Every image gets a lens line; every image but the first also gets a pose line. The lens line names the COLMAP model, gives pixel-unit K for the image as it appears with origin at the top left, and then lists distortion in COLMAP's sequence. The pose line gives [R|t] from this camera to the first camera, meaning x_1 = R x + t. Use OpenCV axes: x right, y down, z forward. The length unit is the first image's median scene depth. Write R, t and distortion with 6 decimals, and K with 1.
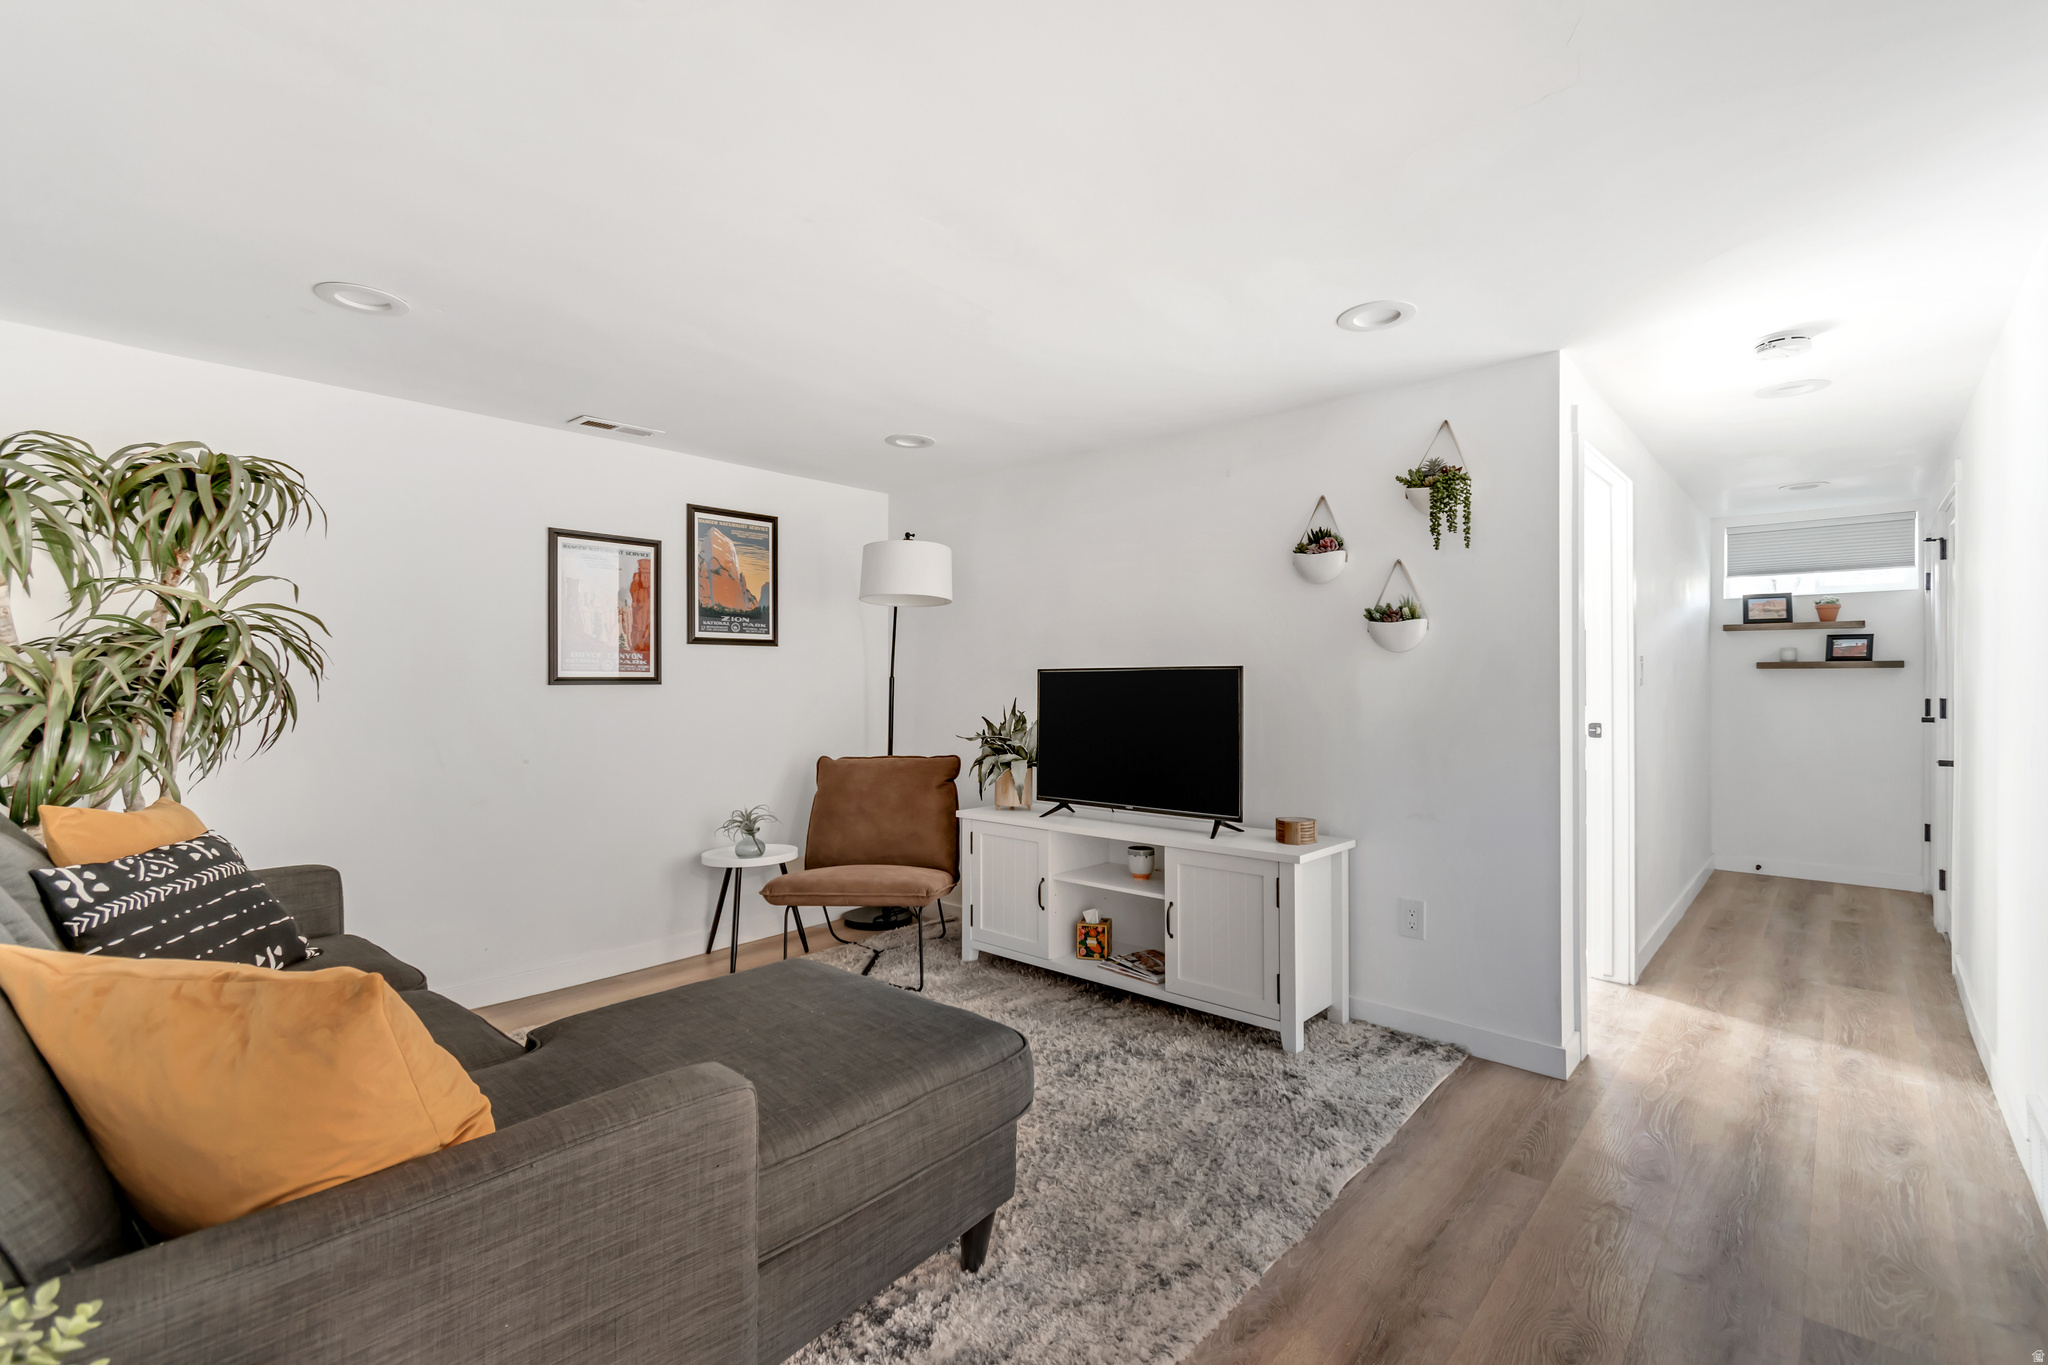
lens RADIAL K [[935.8, 0, 1024.2], [0, 935.8, 684.4], [0, 0, 1]] dist [0.007524, 0.000305]
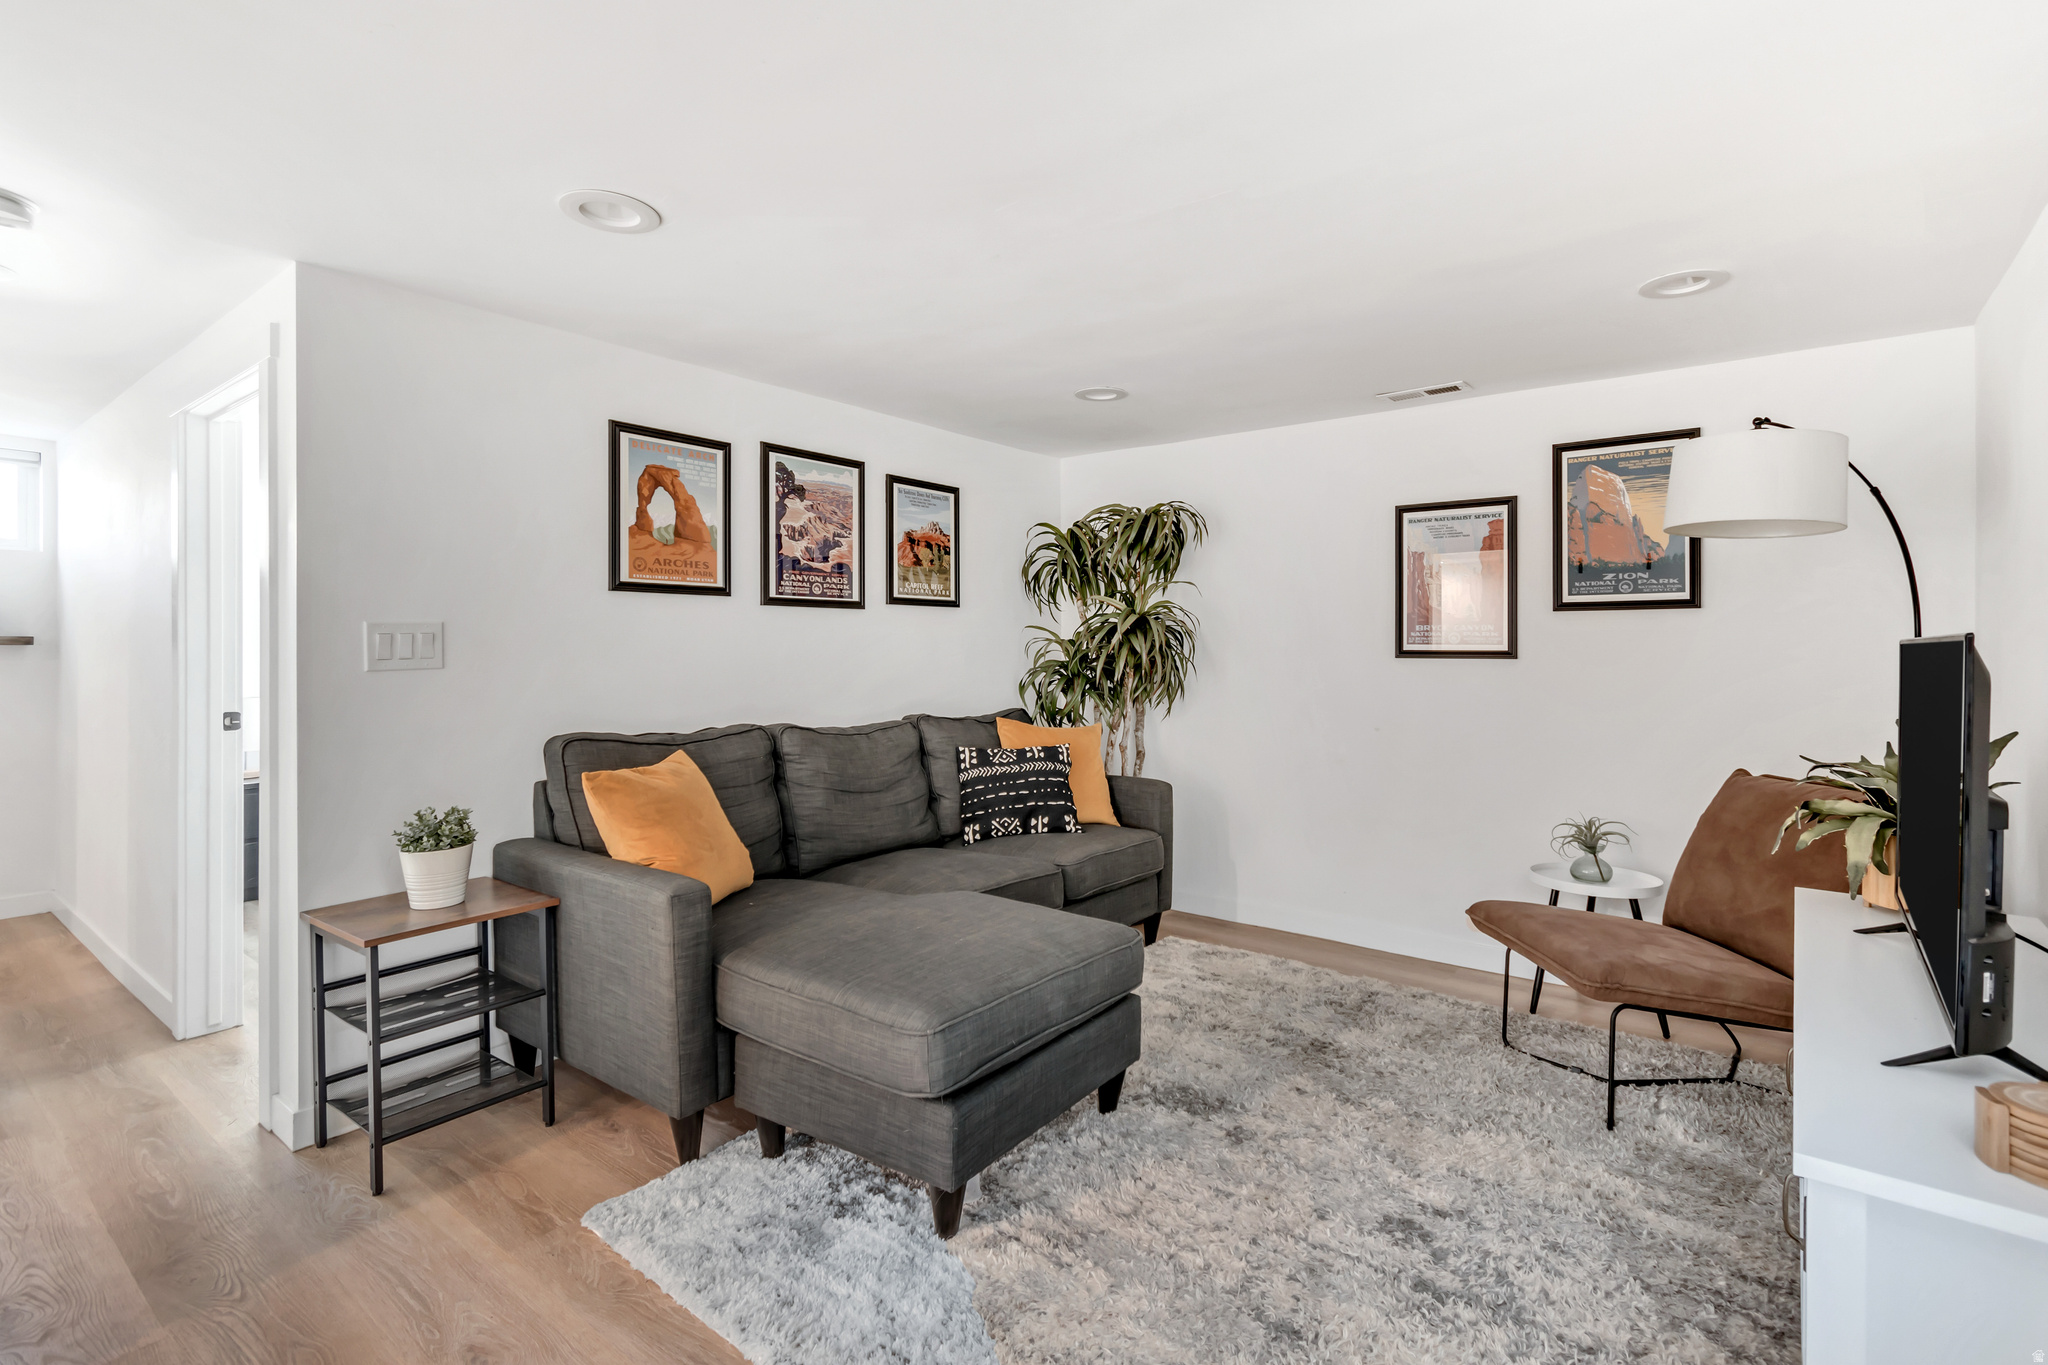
lens RADIAL K [[935.8, 0, 1031.6], [0, 935.8, 645.9], [0, 0, 1]] dist [0.007524, 0.000305]
pose [[0.074412, 0.001481, -0.997227, 0.448401], [-0.004943, 0.999987, 0.001117, -0.010375], [0.997215, 0.004846, 0.074418, 0.469363]]
